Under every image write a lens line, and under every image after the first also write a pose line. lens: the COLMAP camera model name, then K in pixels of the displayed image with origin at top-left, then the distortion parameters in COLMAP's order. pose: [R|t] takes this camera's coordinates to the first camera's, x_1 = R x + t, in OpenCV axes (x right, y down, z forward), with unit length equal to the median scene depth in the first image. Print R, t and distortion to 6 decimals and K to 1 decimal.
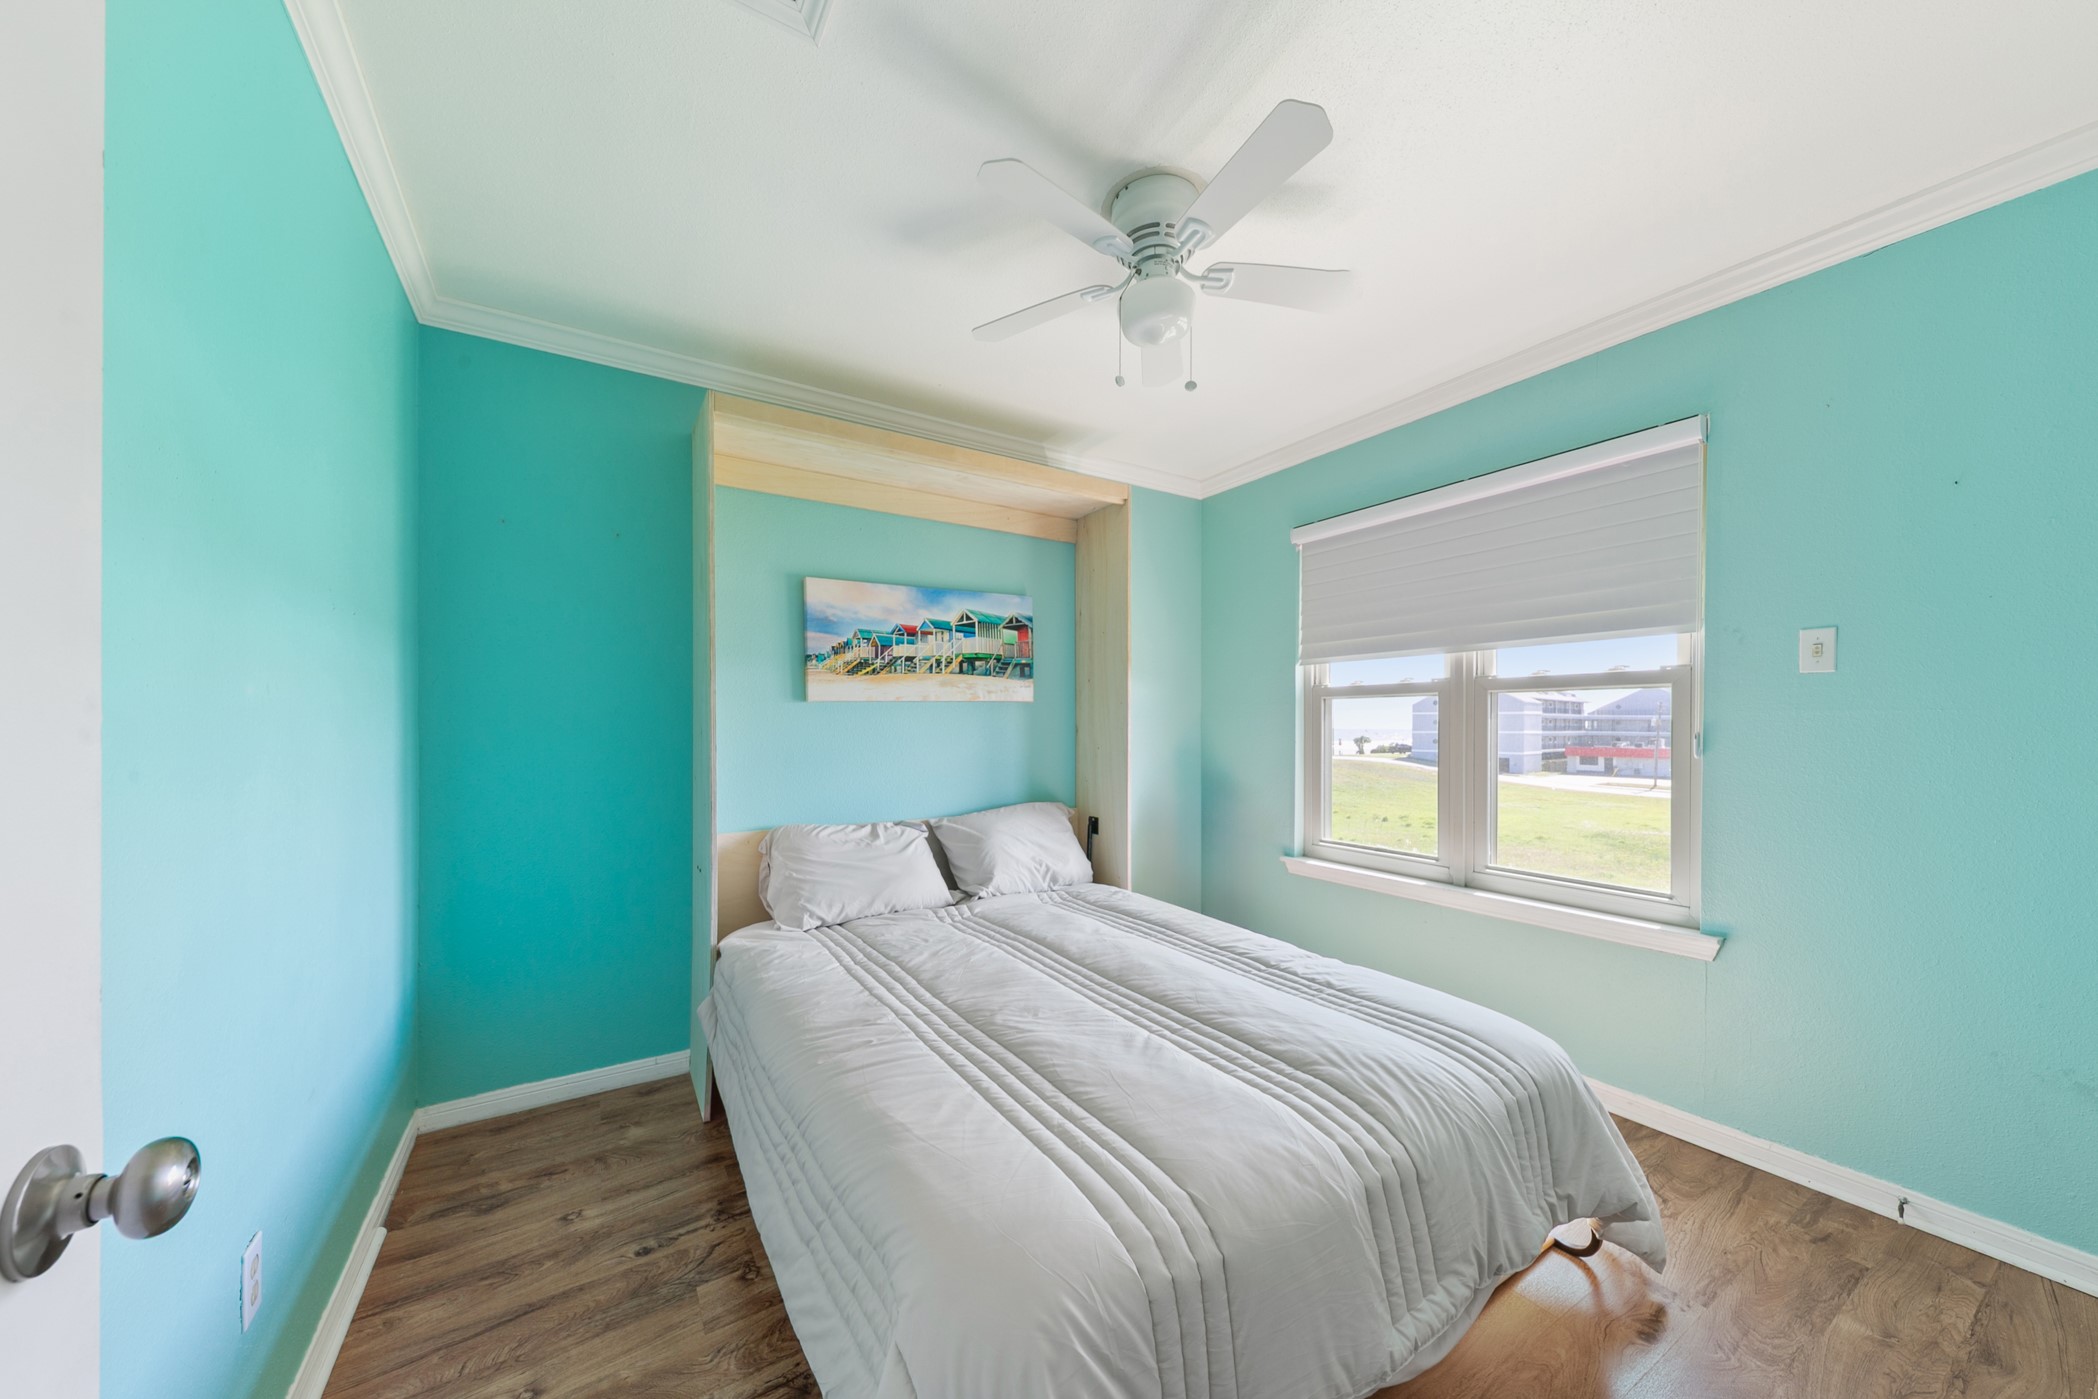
lens RADIAL K [[732.9, 0, 1052.5], [0, 732.9, 717.2], [0, 0, 1]] dist [0.008353, -0.000037]
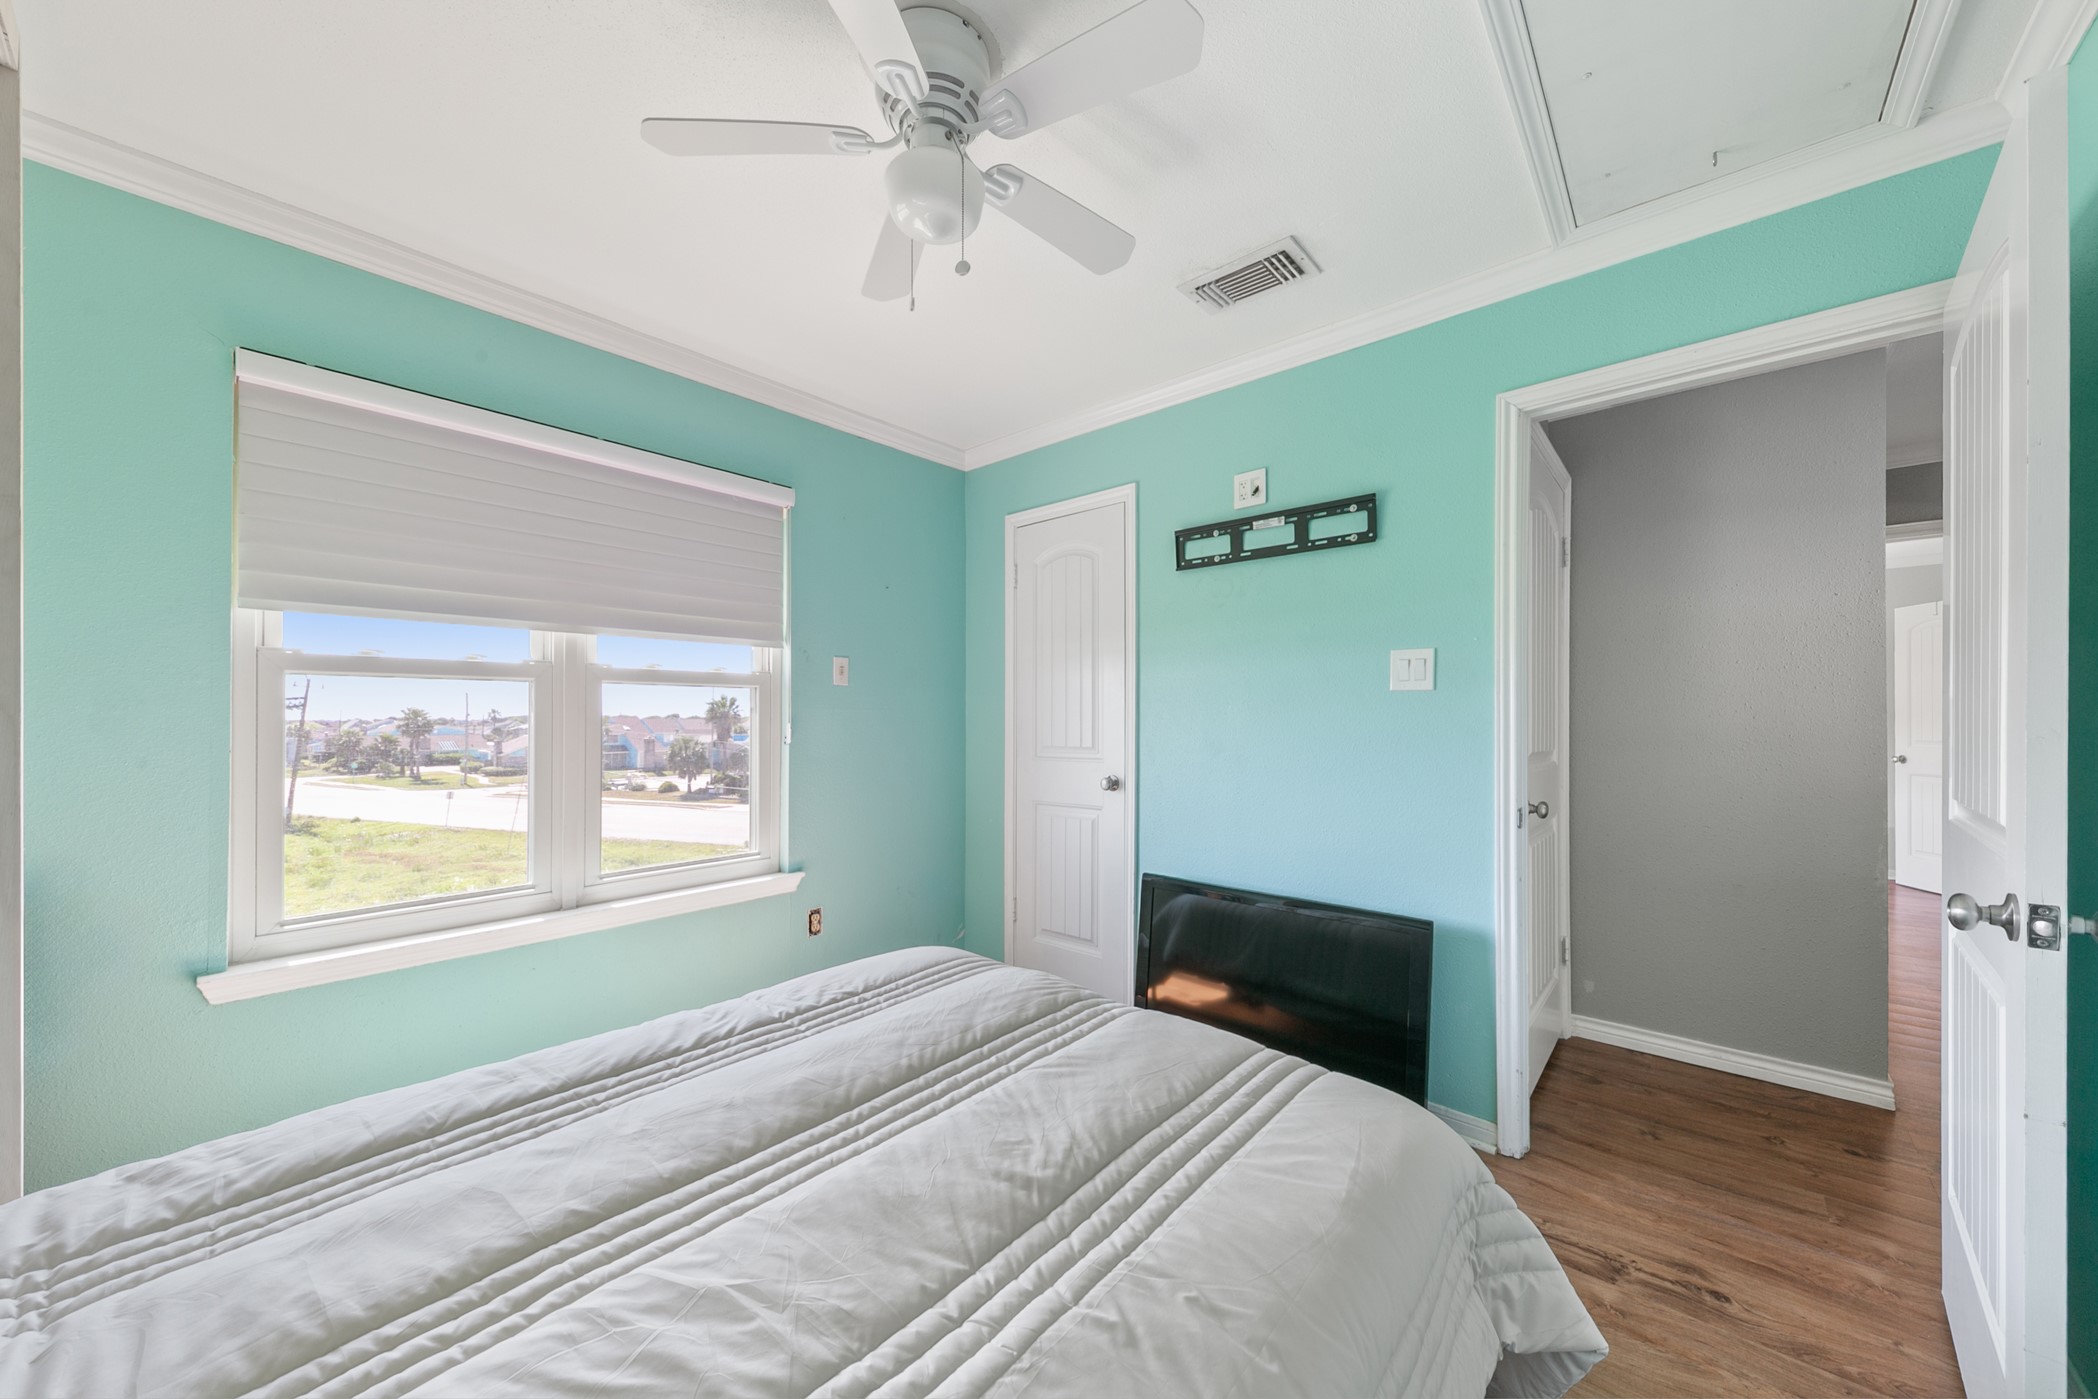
lens RADIAL K [[732.9, 0, 1052.5], [0, 732.9, 717.2], [0, 0, 1]] dist [0.008353, -0.000037]
pose [[-0.271912, -0.001158, 0.962321, -0.593061], [-0.008426, 0.999964, -0.001178, 0.006096], [-0.962285, -0.008428, -0.271912, 0.989402]]
